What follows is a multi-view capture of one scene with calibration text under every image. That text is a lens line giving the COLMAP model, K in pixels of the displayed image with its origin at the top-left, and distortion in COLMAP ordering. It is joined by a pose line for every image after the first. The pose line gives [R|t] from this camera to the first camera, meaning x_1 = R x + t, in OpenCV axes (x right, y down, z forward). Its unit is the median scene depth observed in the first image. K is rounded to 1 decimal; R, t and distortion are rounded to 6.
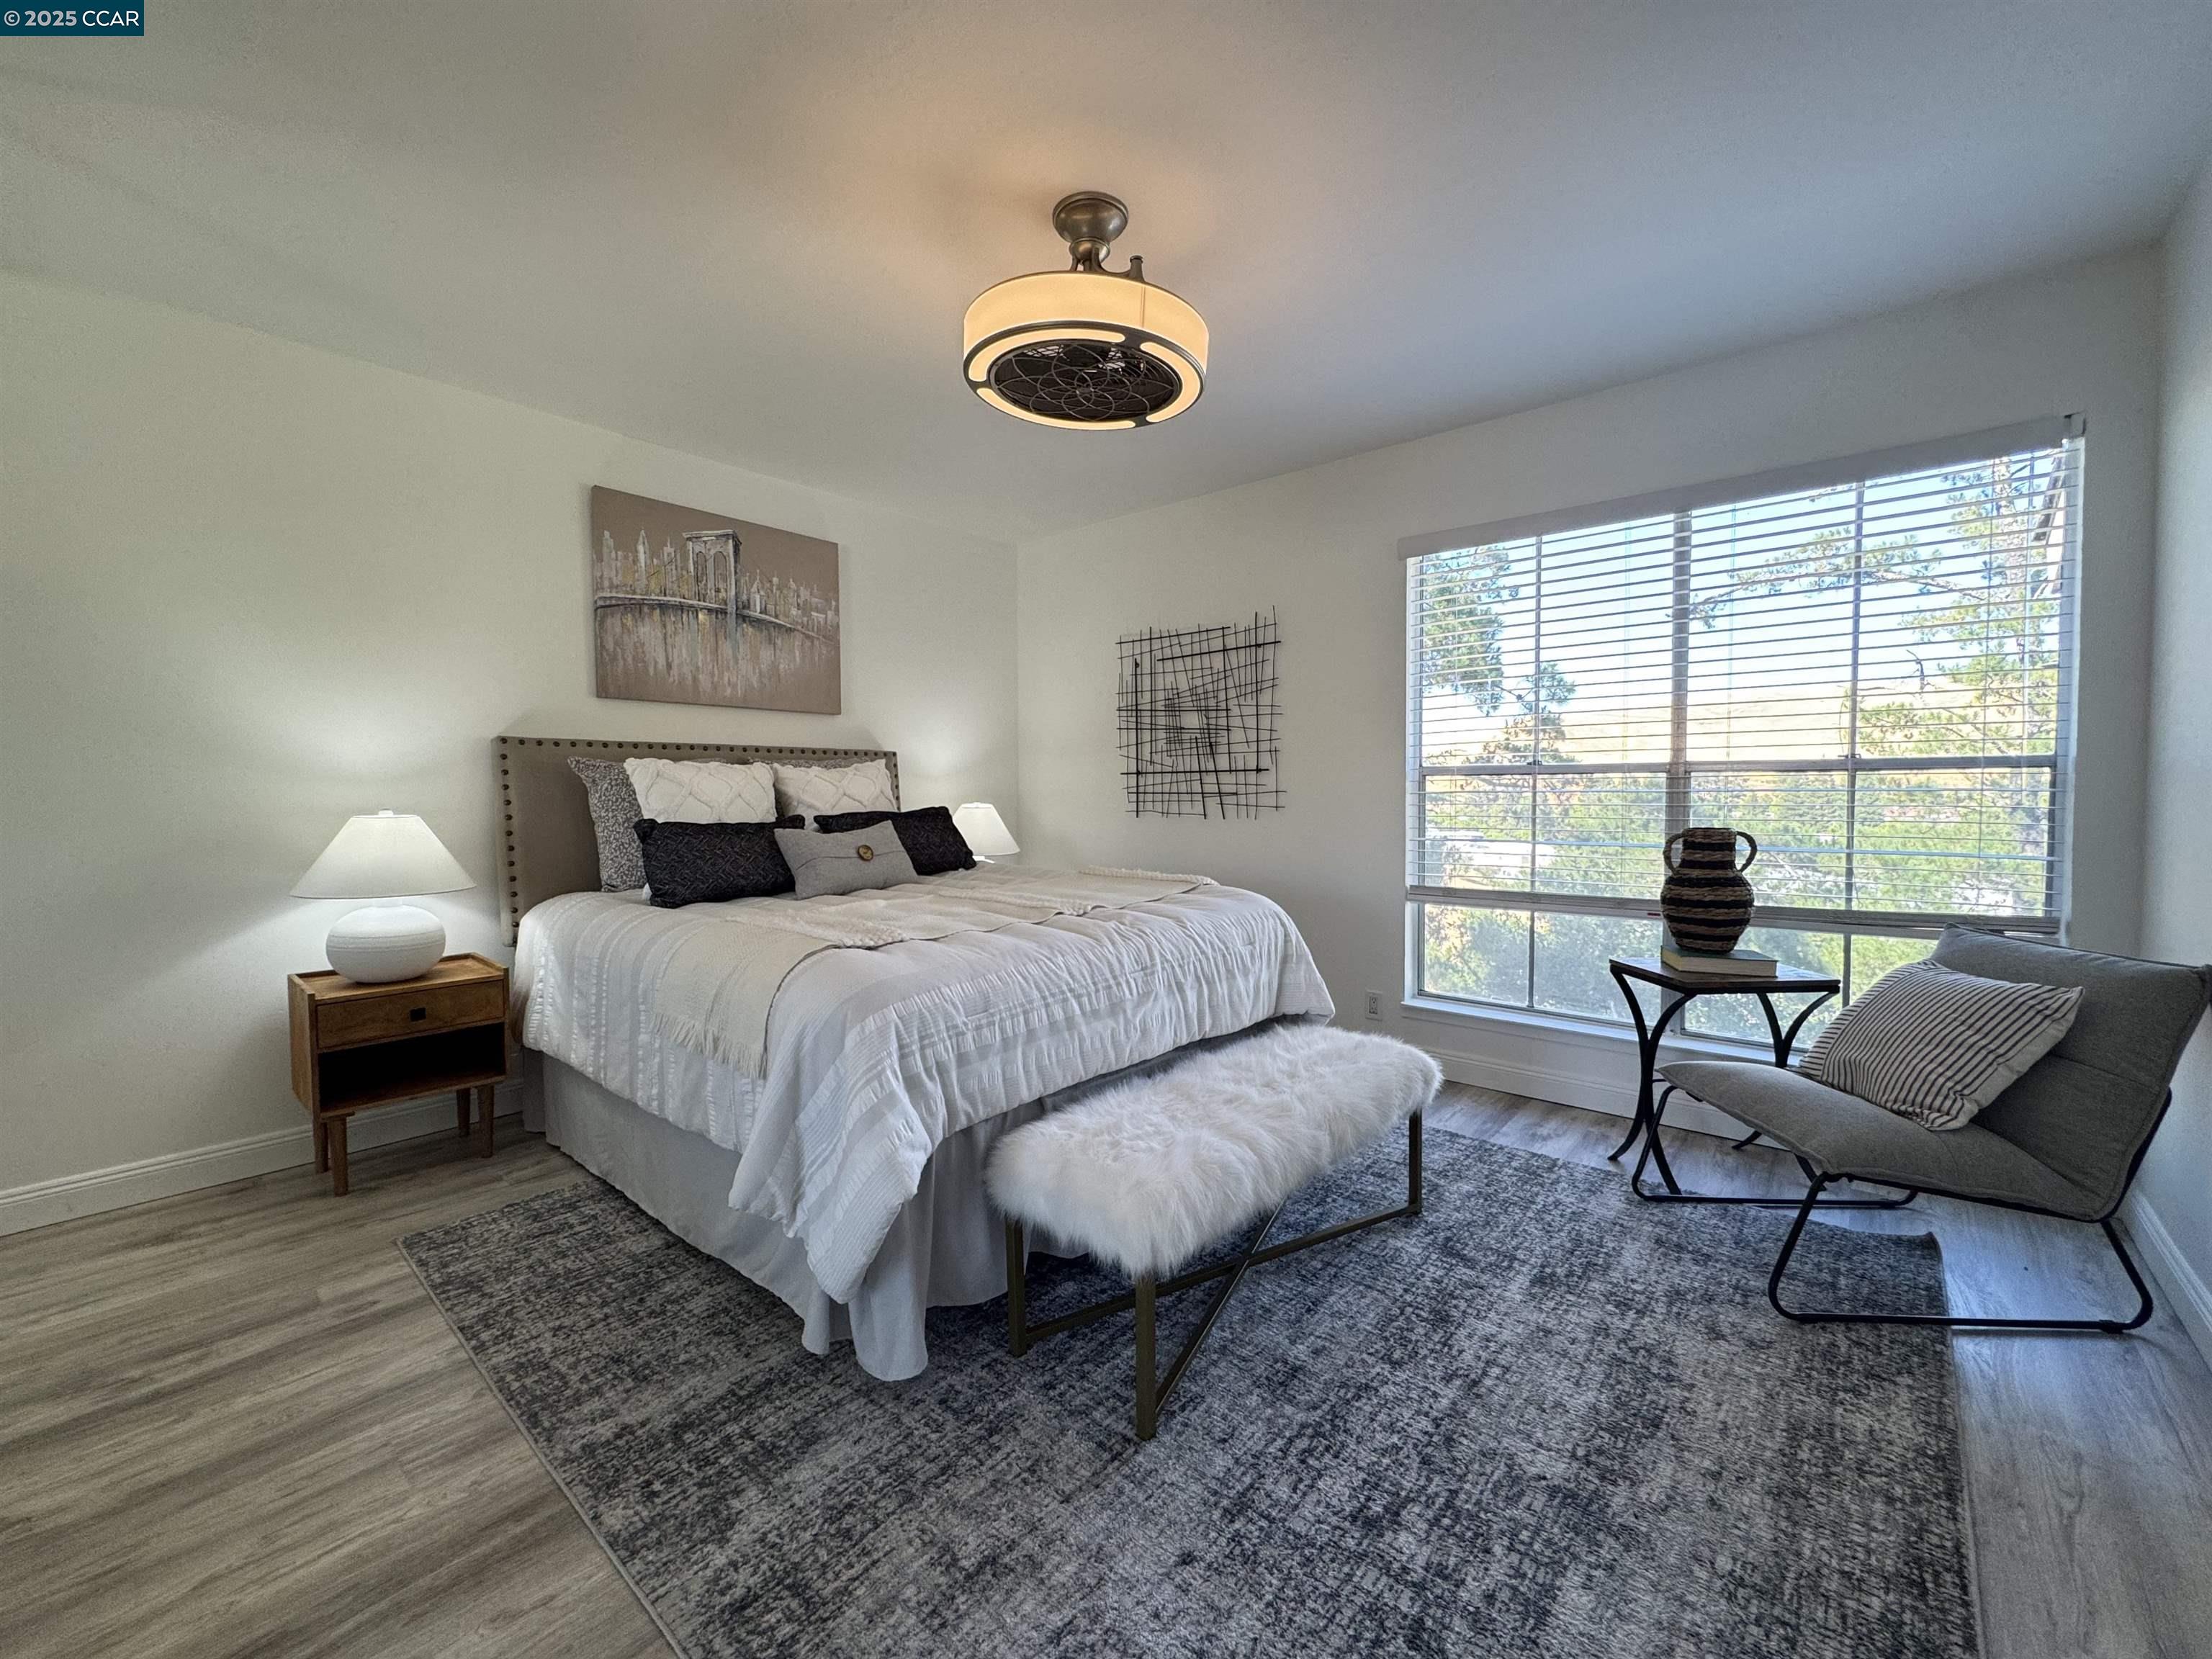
lens RADIAL K [[888.6, 0, 1103.0], [0, 888.6, 829.0], [0, 0, 1]] dist [-0.004492, 0.000847]
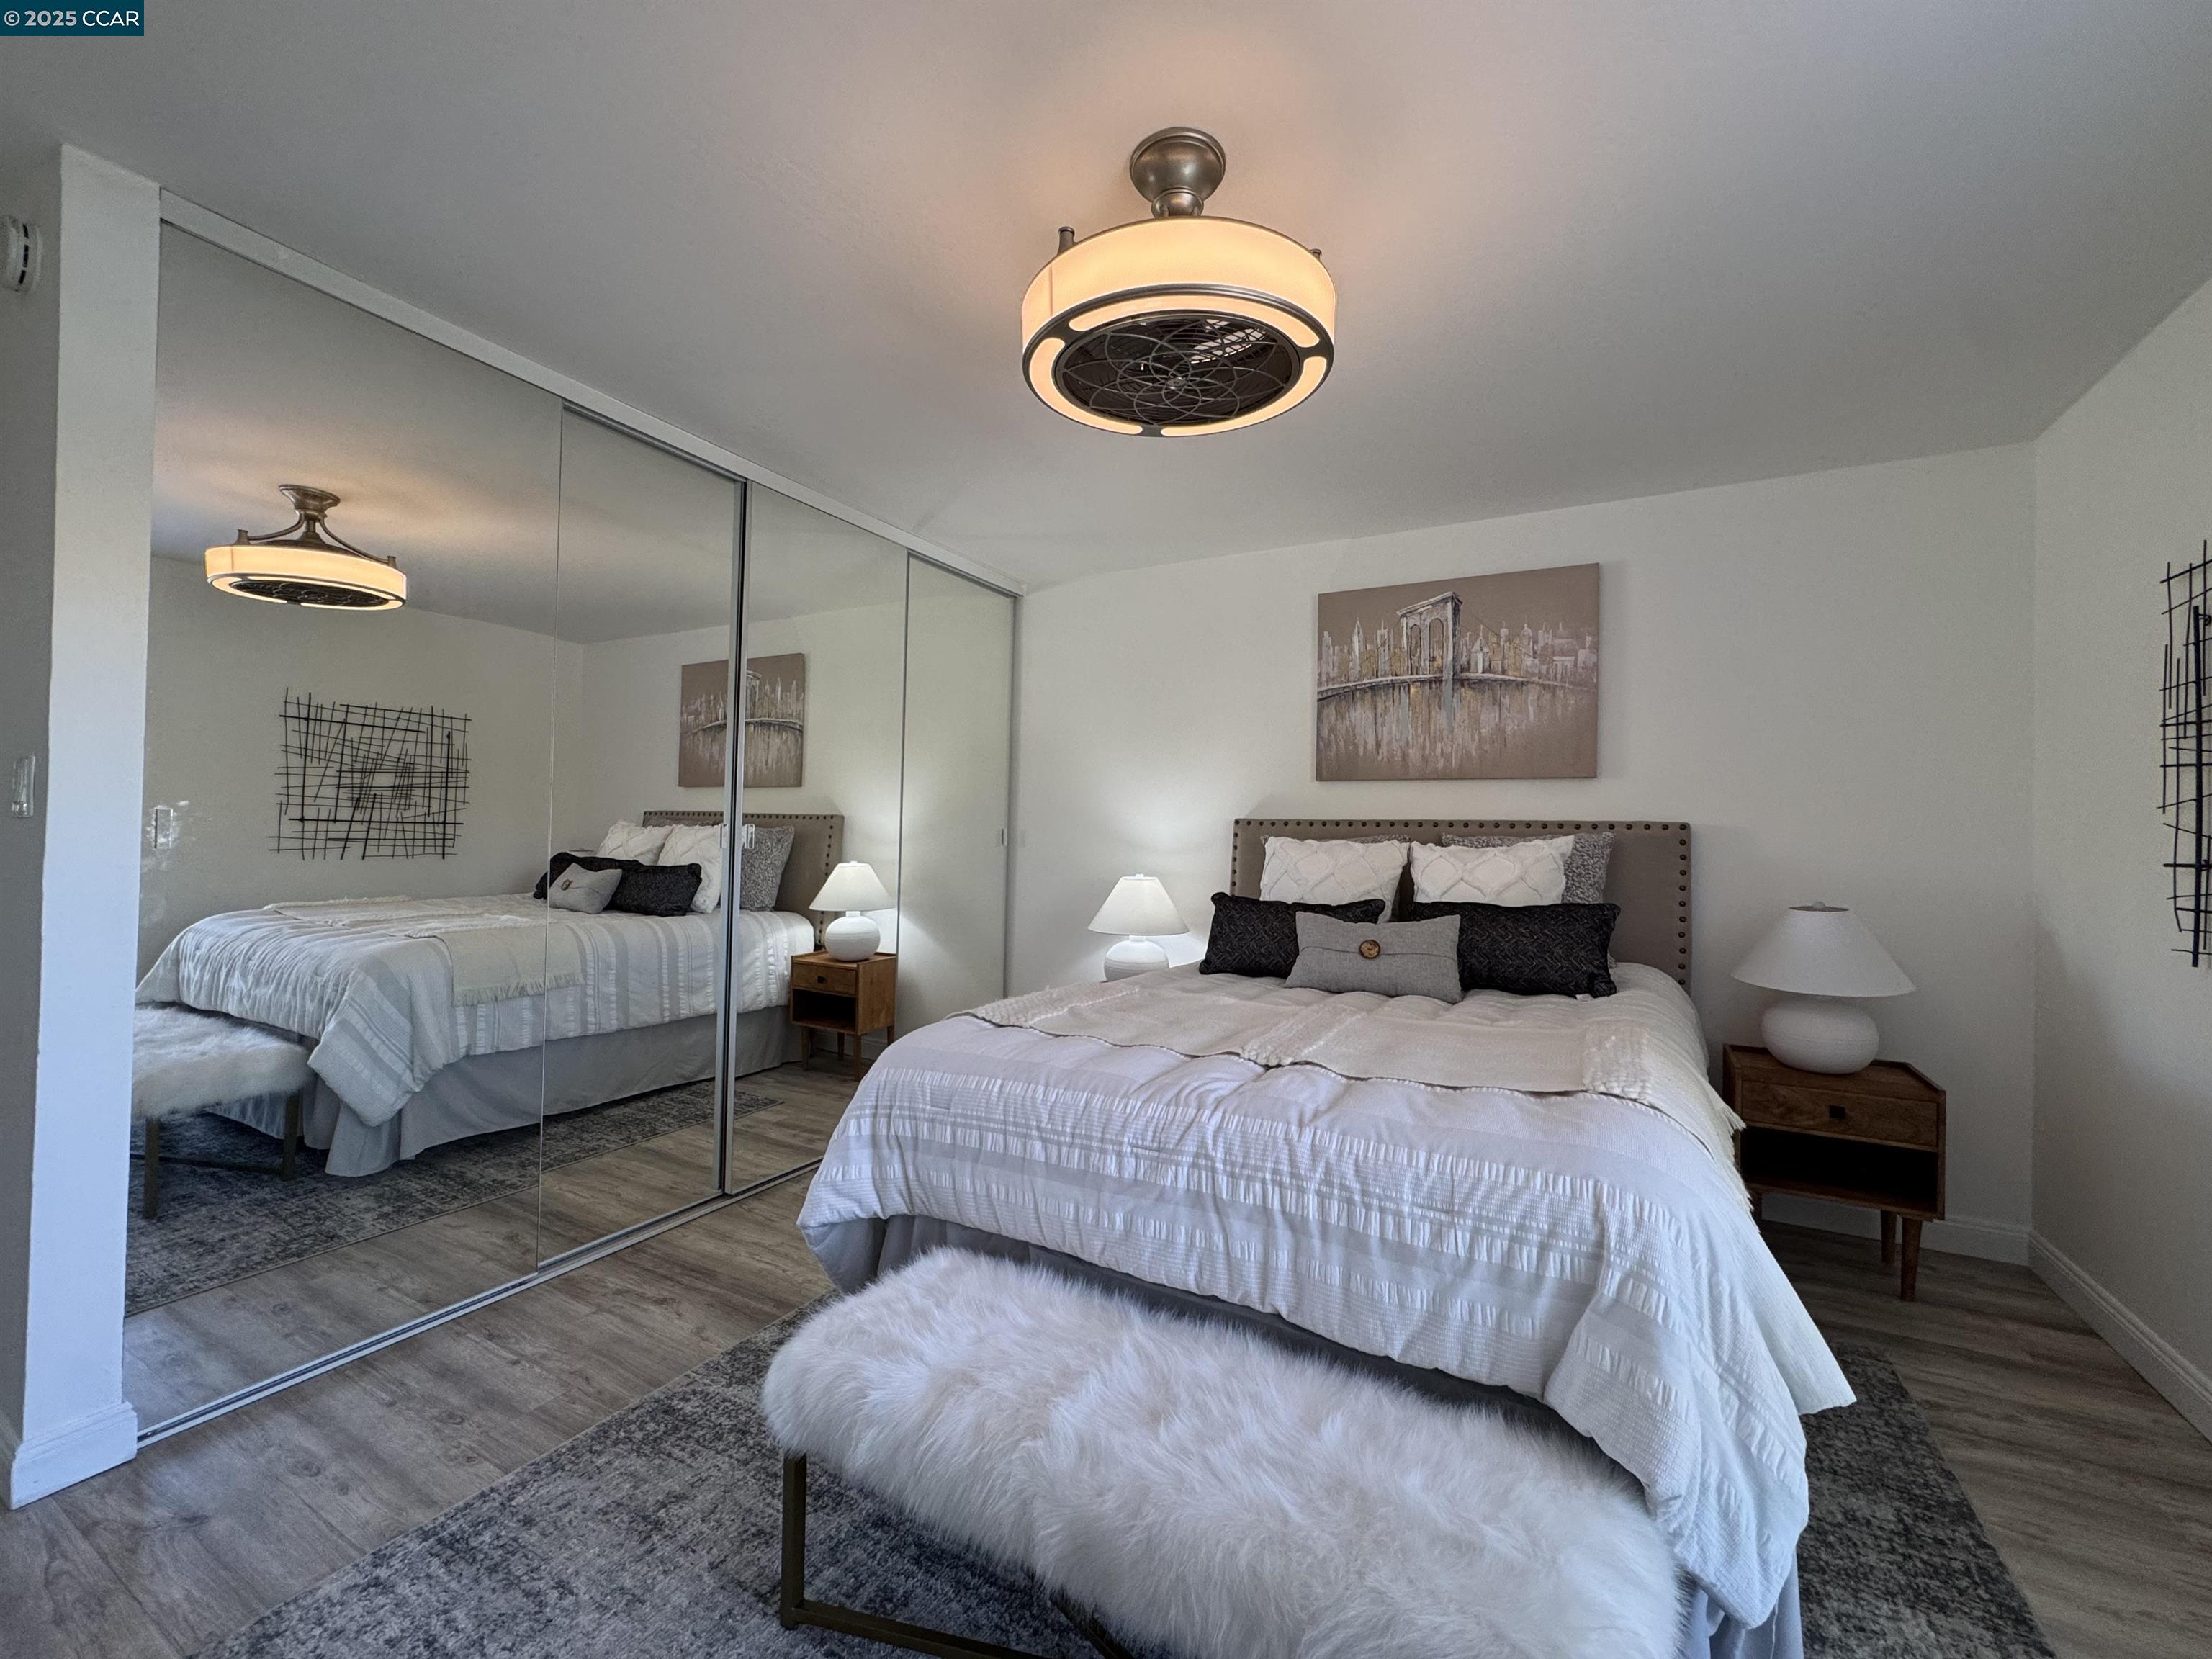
lens RADIAL K [[888.6, 0, 1104.4], [0, 888.6, 831.5], [0, 0, 1]] dist [-0.004492, 0.000847]
pose [[0.214028, 0.000400, -0.976827, 0.442533], [-0.063101, 0.997917, -0.013417, -0.050312], [0.974787, 0.064510, 0.213608, 0.480421]]
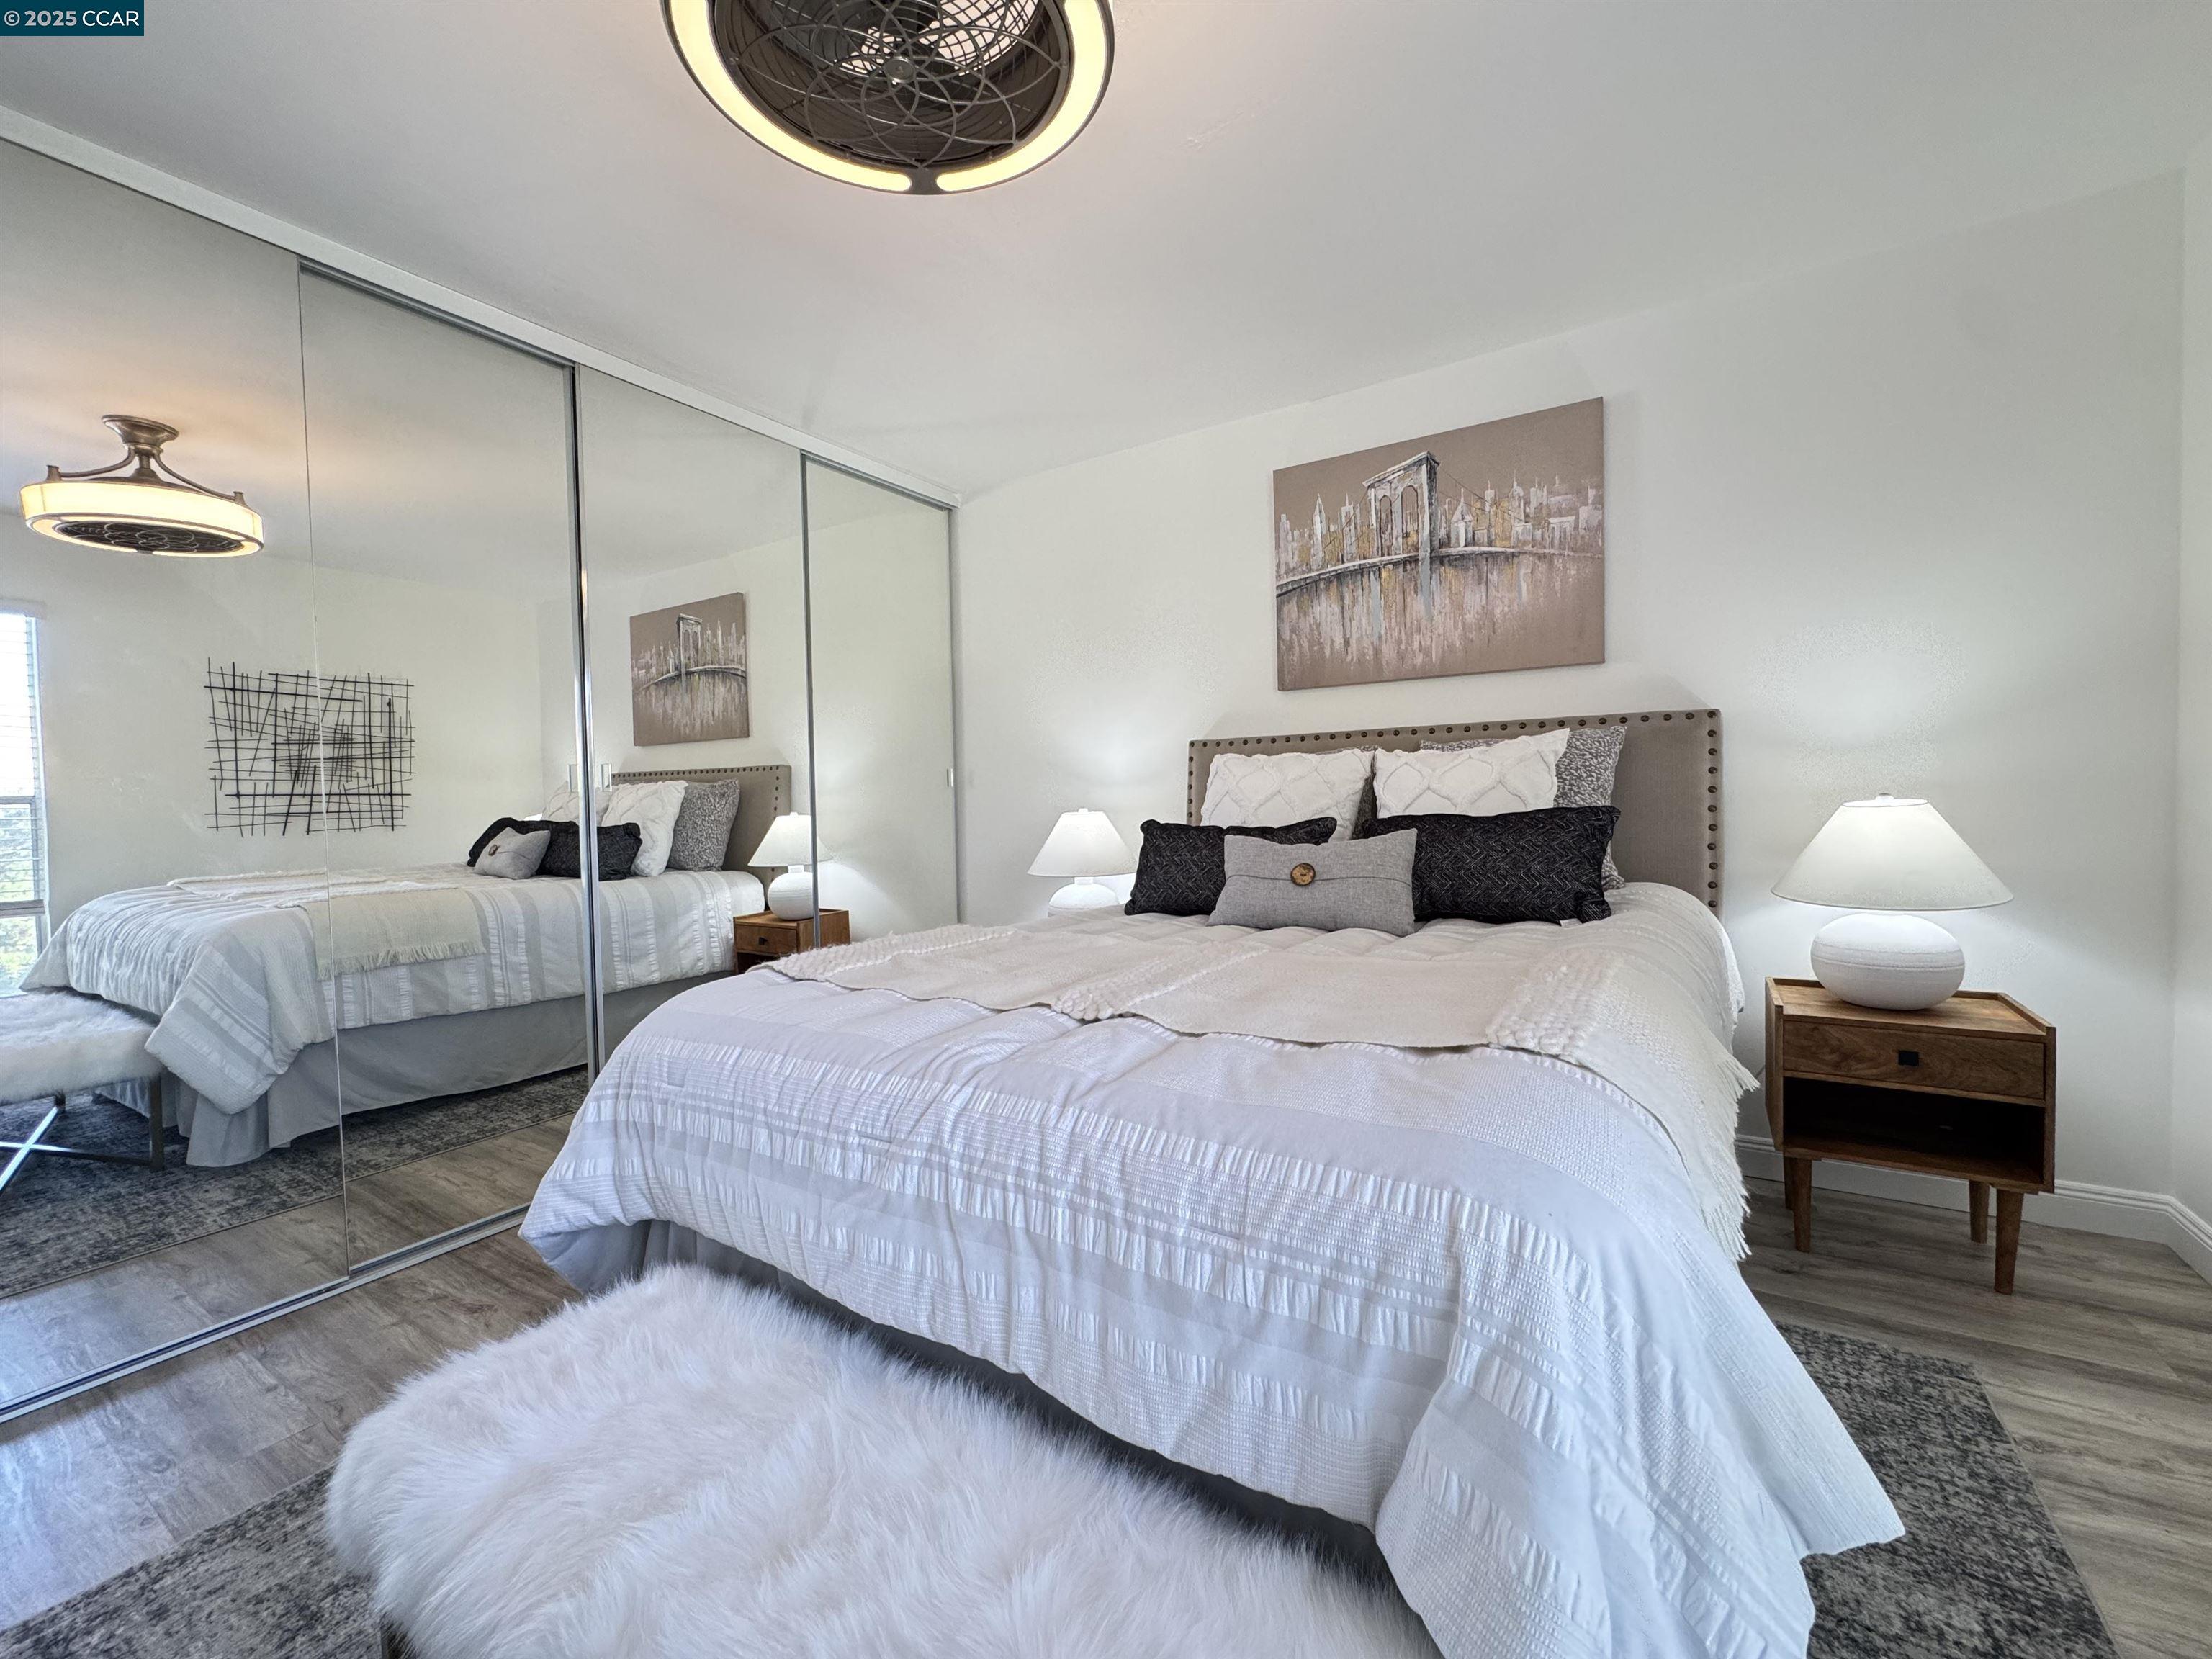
lens RADIAL K [[888.6, 0, 1105.1], [0, 888.6, 830.8], [0, 0, 1]] dist [-0.004492, 0.000847]
pose [[0.155104, 0.034663, -0.987290, 0.340148], [-0.019541, 0.999296, 0.032015, -0.022684], [0.987705, 0.014327, 0.155672, 0.632852]]
